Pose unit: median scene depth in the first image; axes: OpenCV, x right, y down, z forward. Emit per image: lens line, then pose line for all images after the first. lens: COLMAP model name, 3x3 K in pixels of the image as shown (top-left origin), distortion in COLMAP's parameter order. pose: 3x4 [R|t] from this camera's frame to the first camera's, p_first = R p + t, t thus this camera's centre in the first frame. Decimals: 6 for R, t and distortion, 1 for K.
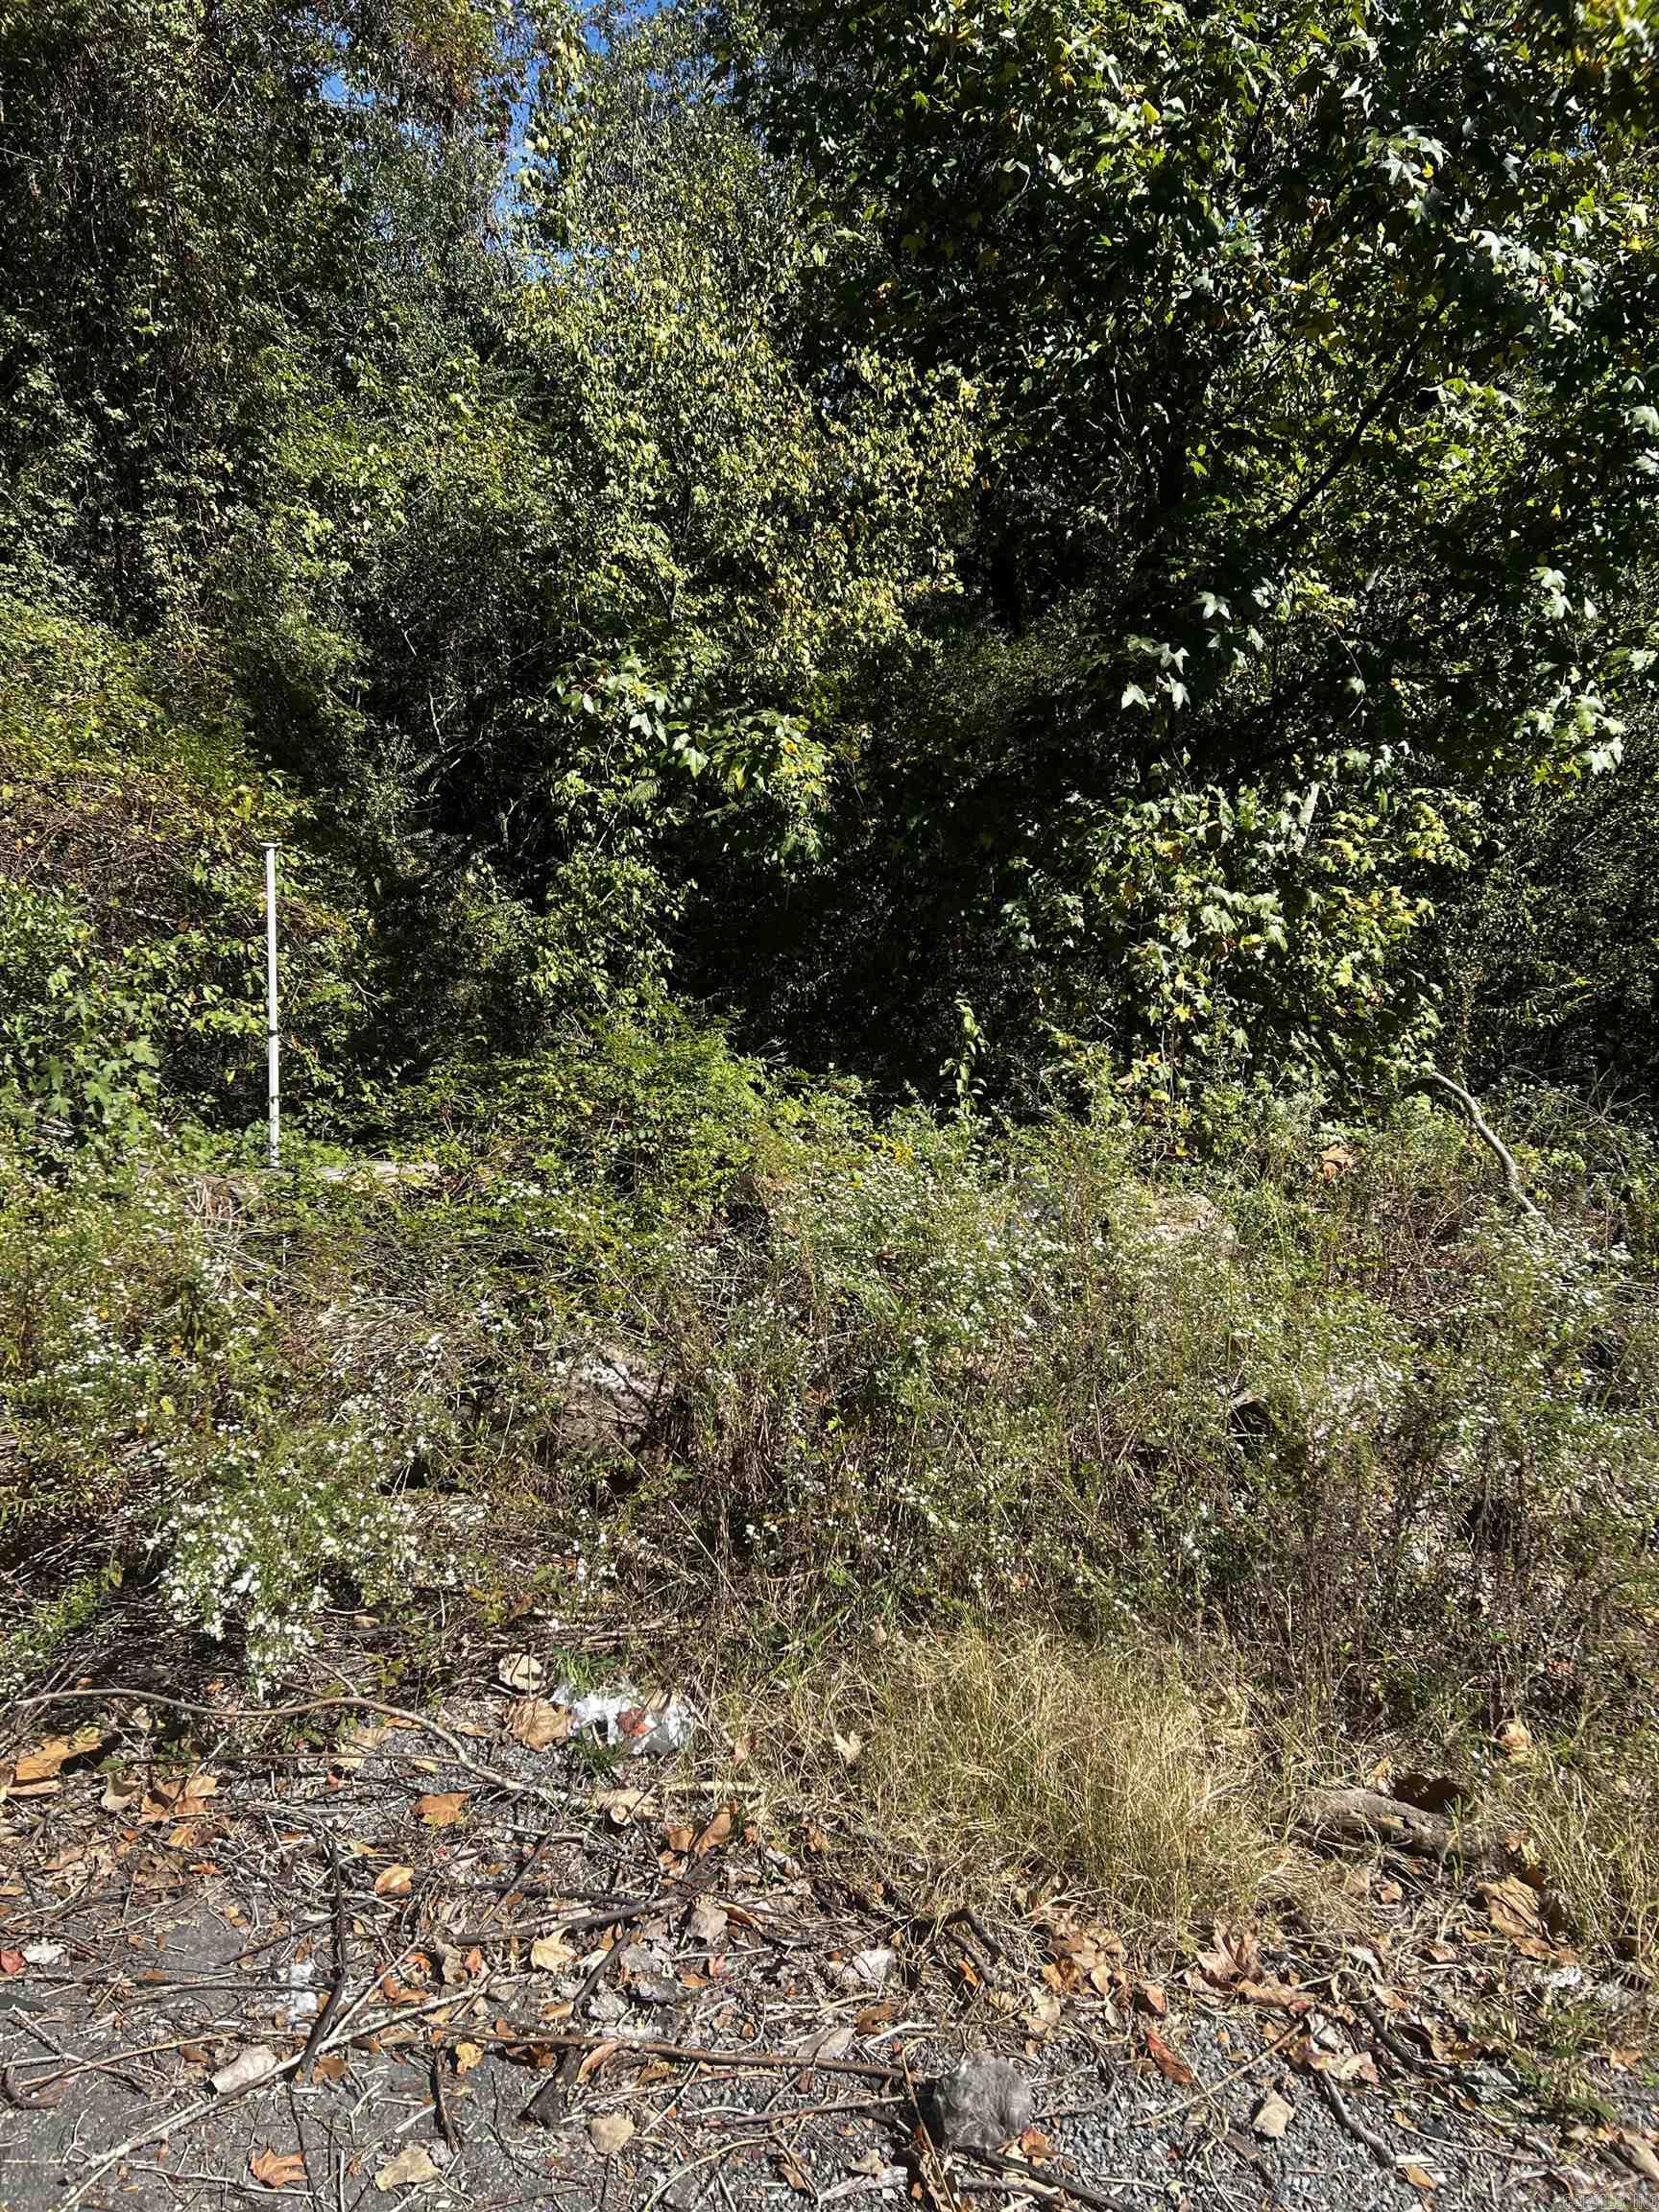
lens RADIAL K [[1676.7, 0, 829.5], [0, 1676.7, 1106.0], [0, 0, 1]] dist [0.113418, -0.001623]
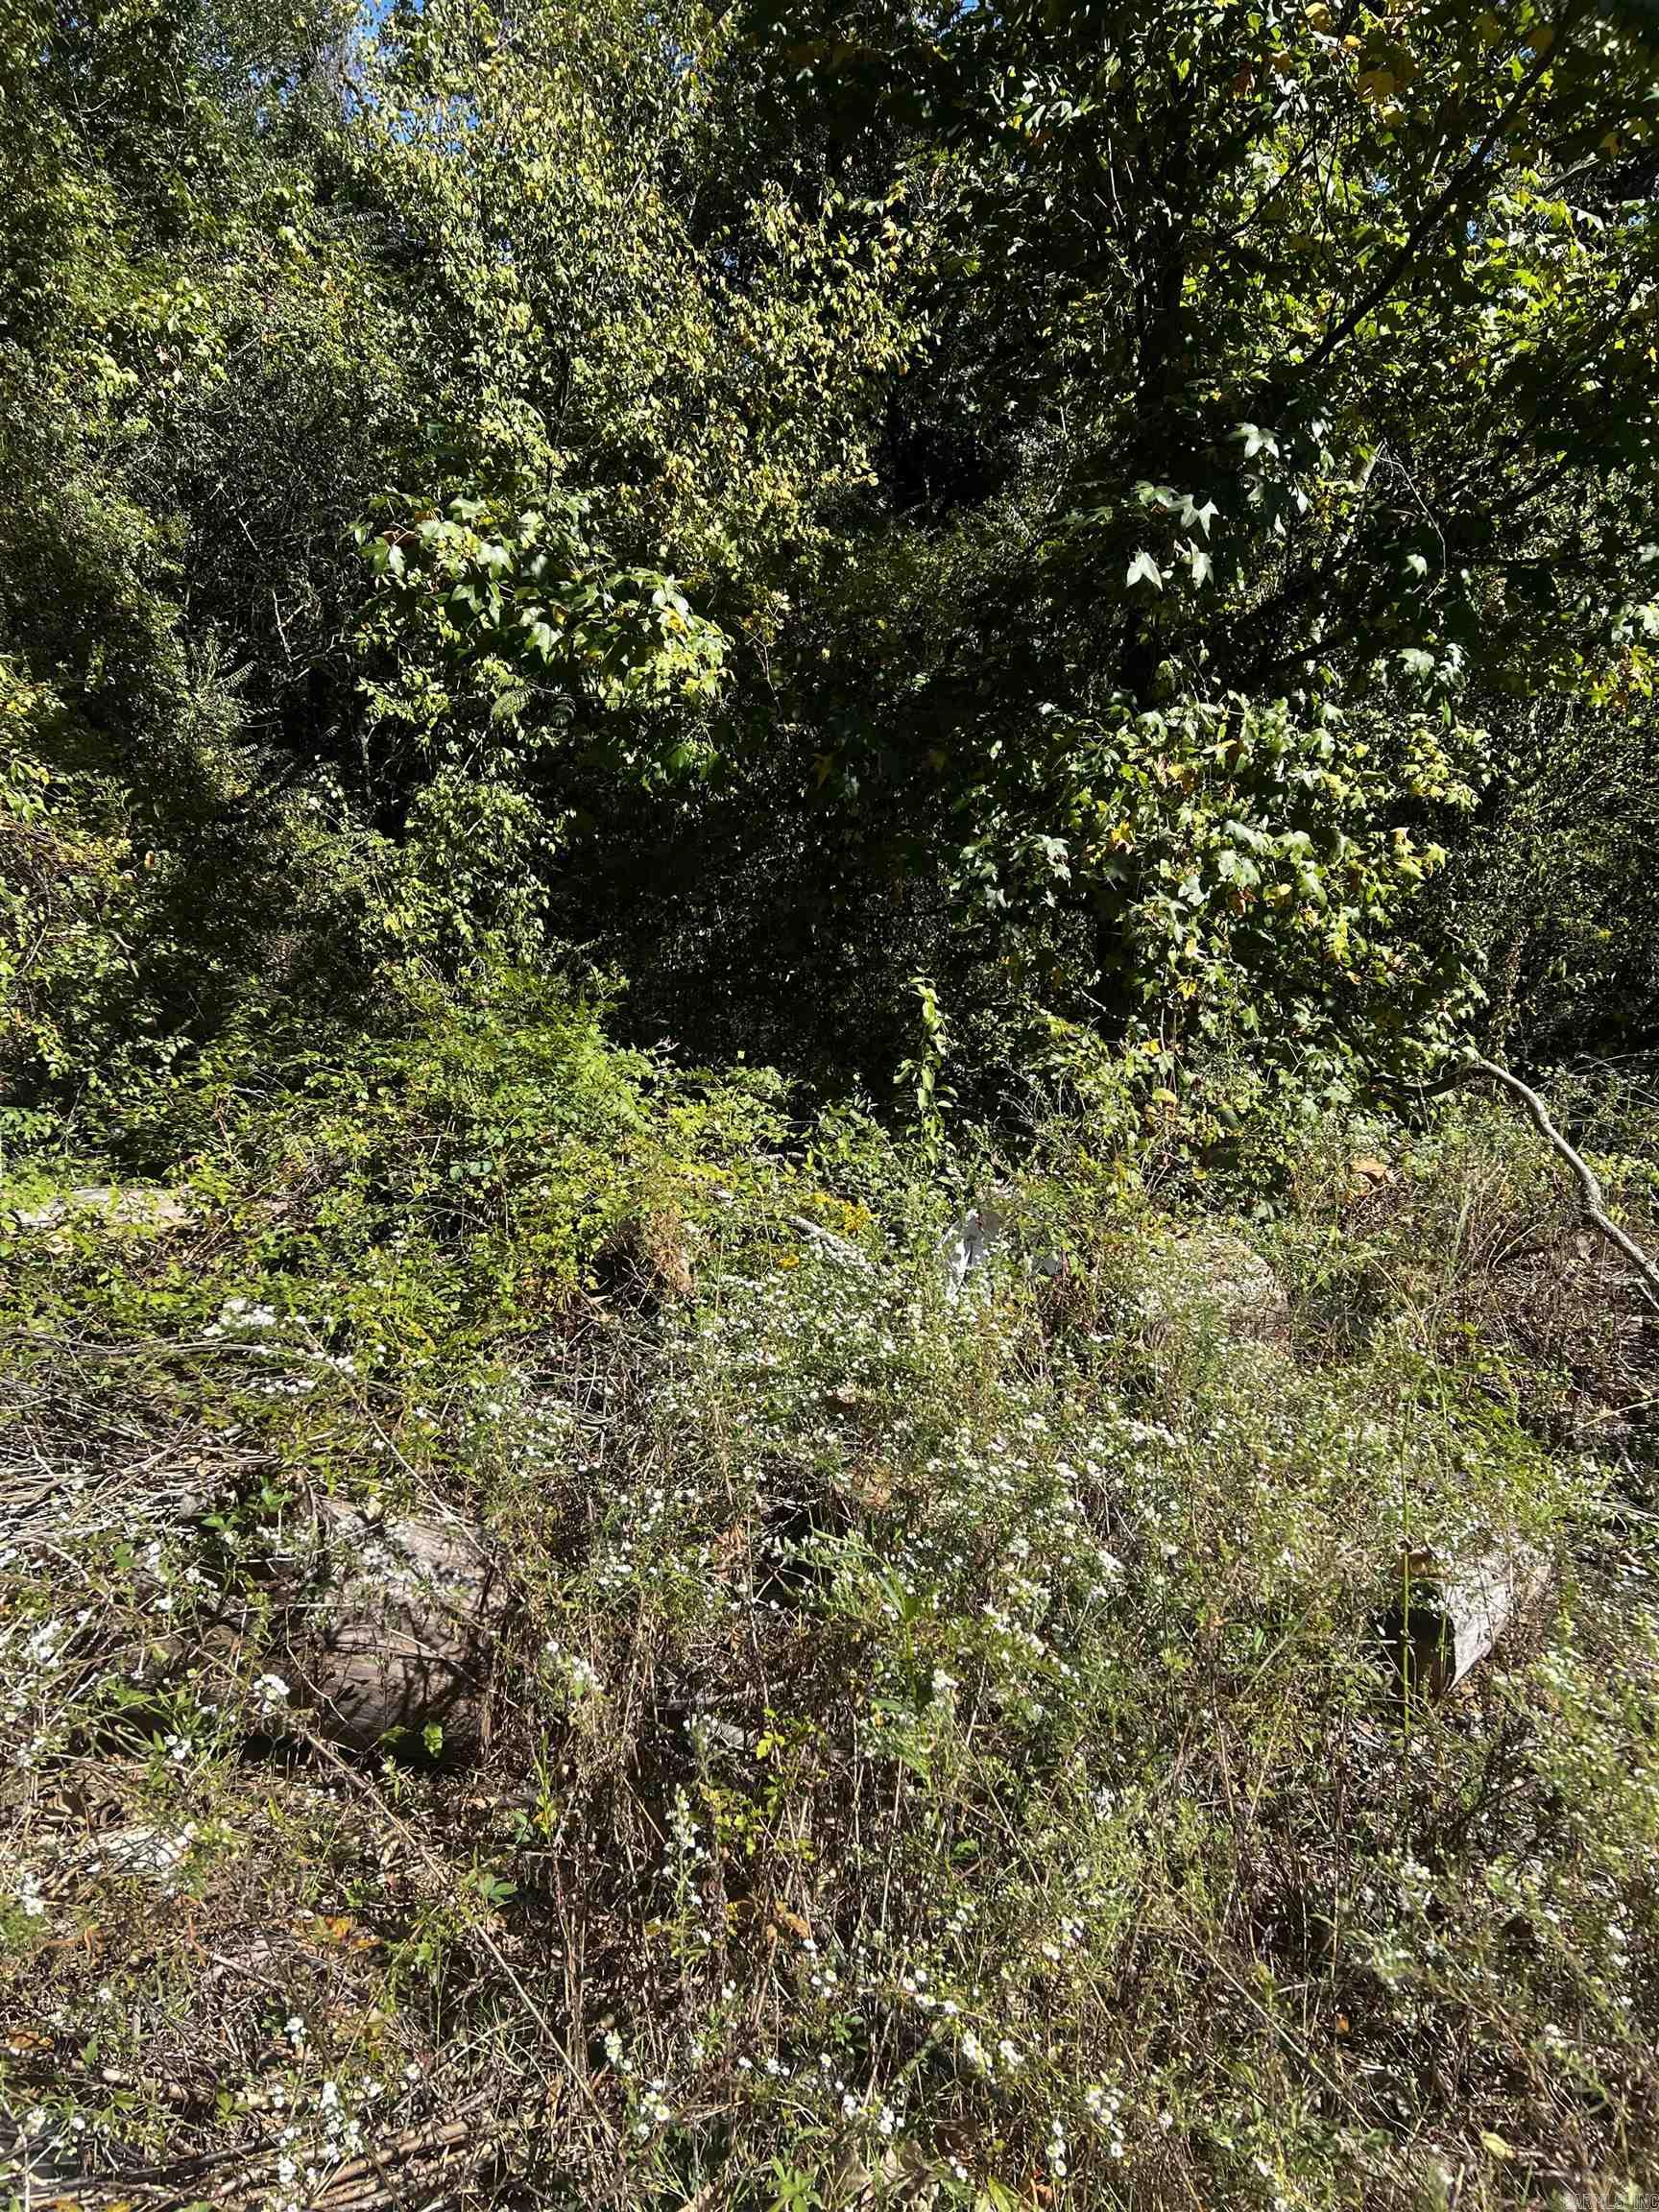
lens RADIAL K [[1662.8, 0, 803.5], [0, 1662.8, 1121.7], [0, 0, 1]] dist [0.030023, -0.001631]
pose [[0.998678, 0.003117, 0.051316, -0.005752], [-0.005675, 0.998744, 0.049776, -0.021575], [-0.051096, -0.050002, 0.997441, 0.170223]]
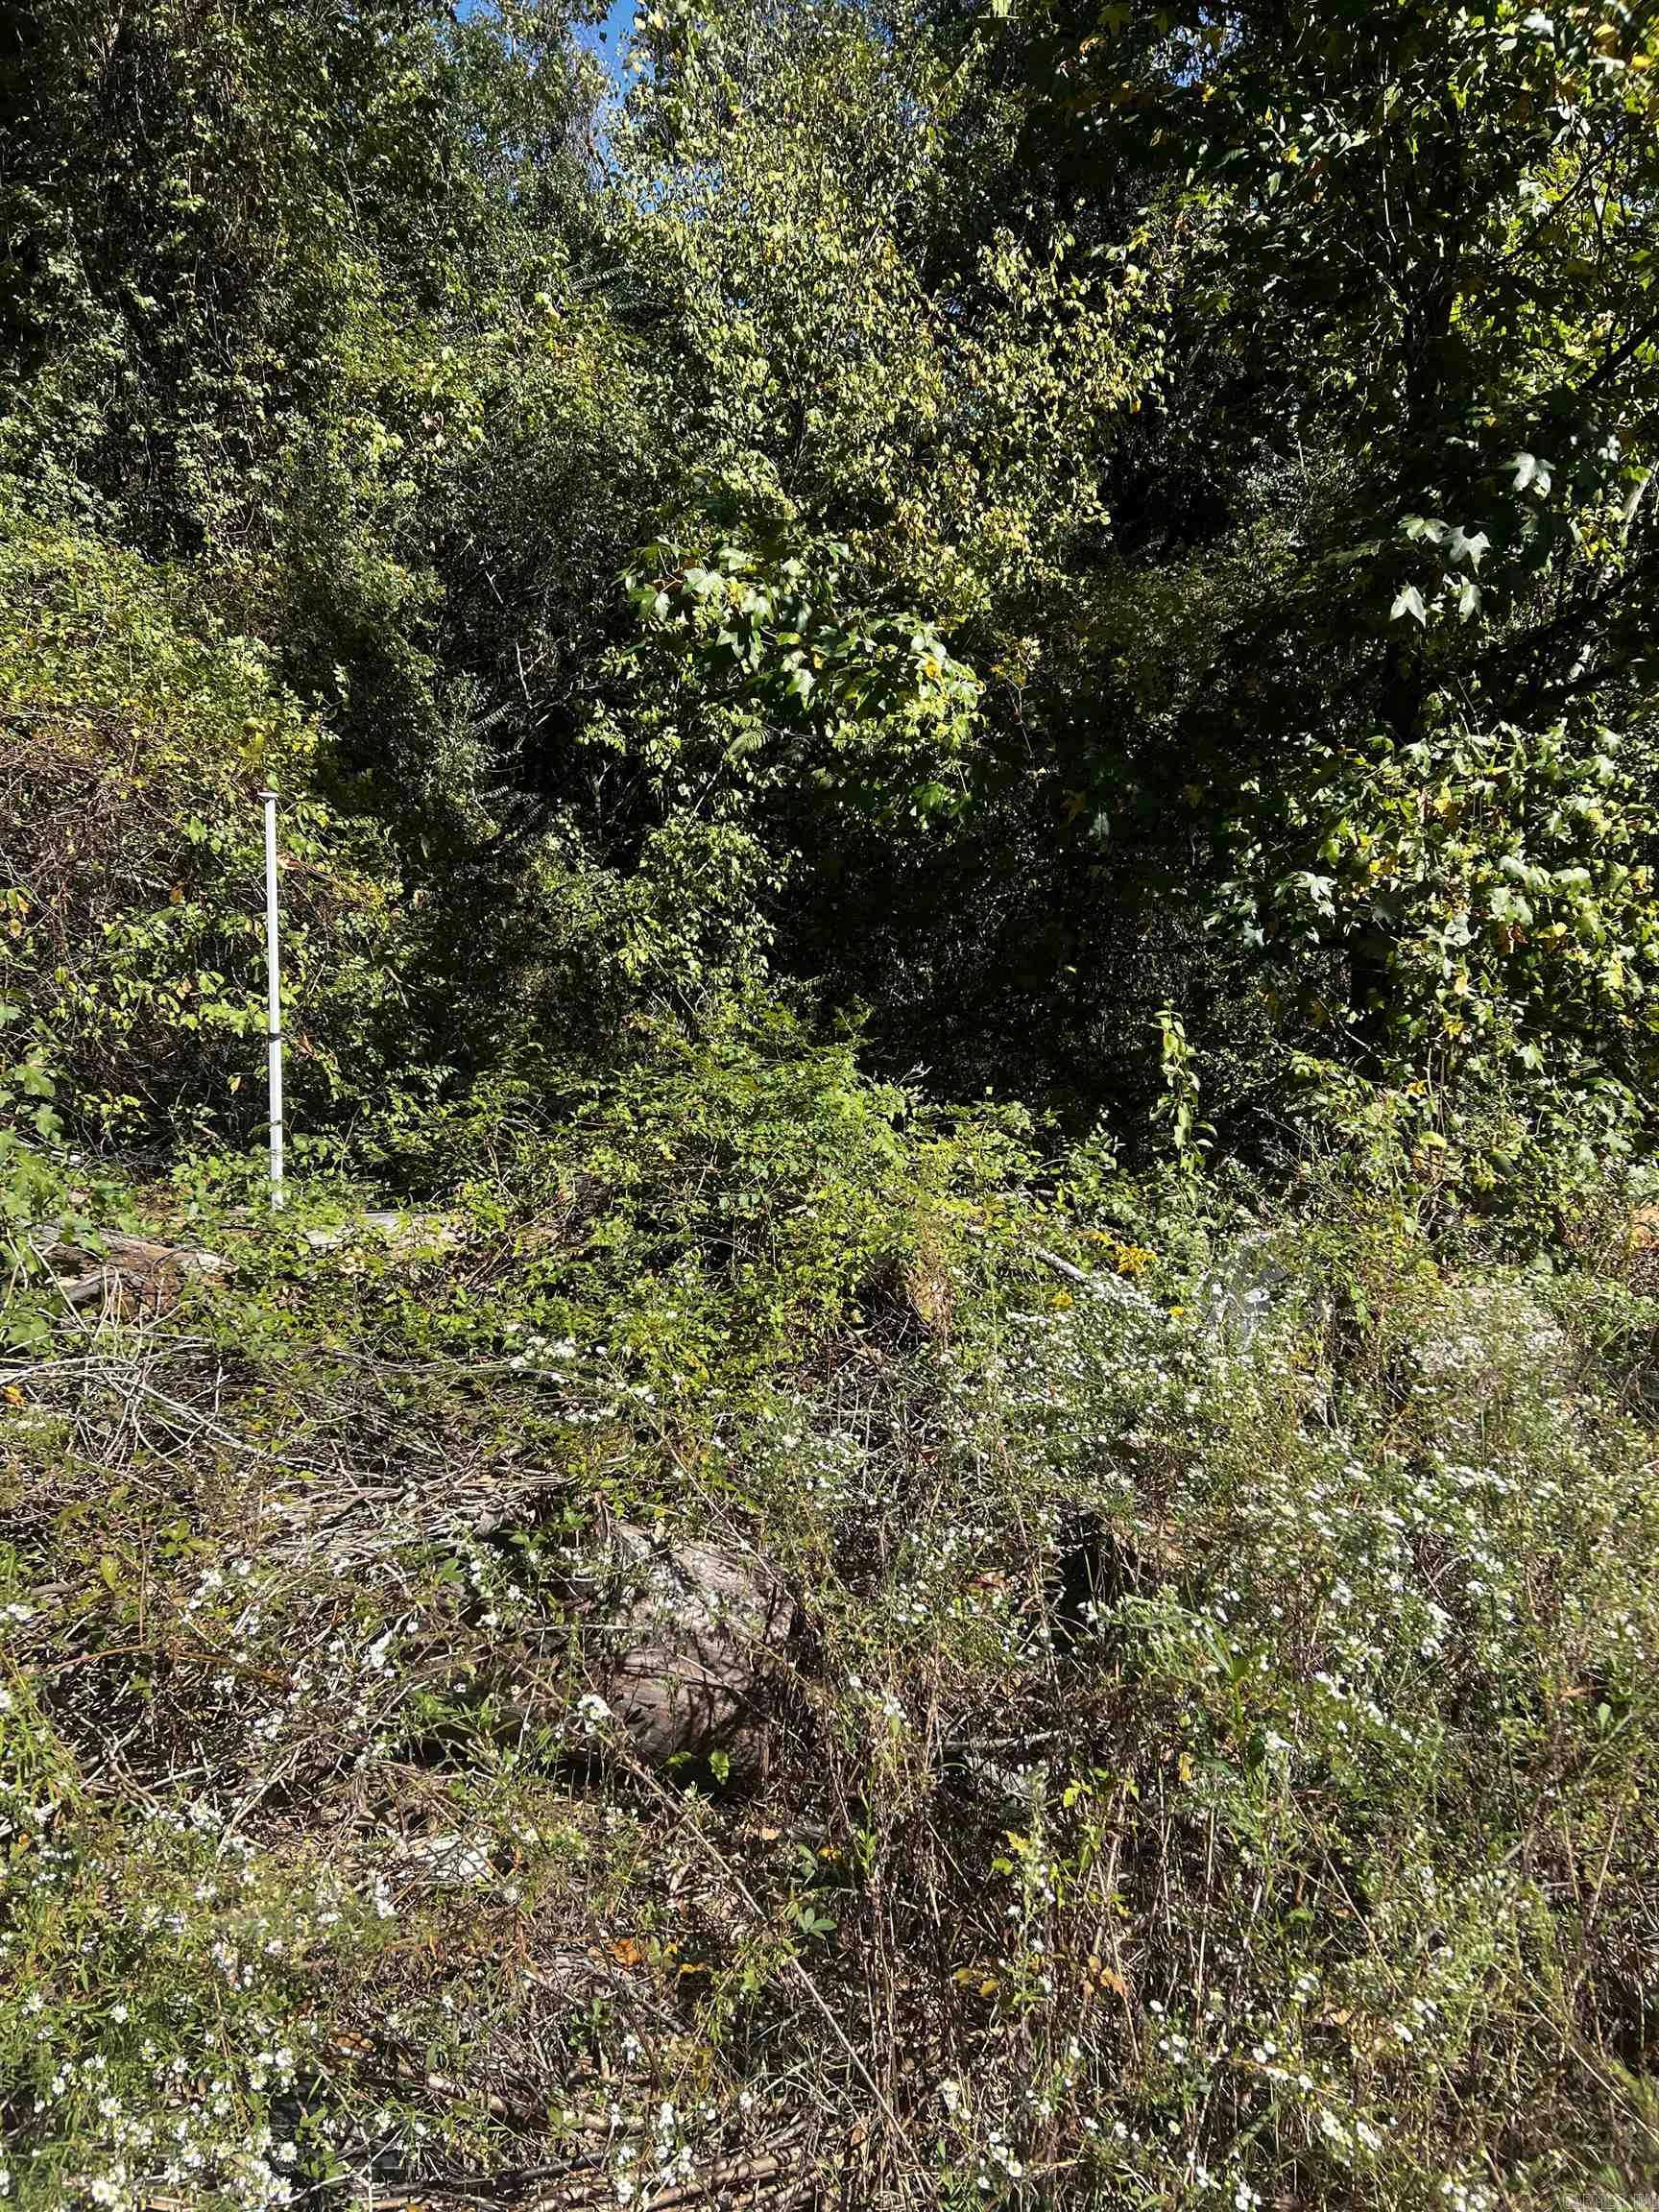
lens RADIAL K [[1649.6, 0, 823.2], [0, 1649.6, 1116.6], [0, 0, 1]] dist [0.075001, -0.075285]
pose [[0.998174, 0.017450, -0.057827, -0.021008], [-0.015917, 0.999513, 0.026857, -0.021919], [0.058268, -0.025888, 0.997965, 0.169915]]
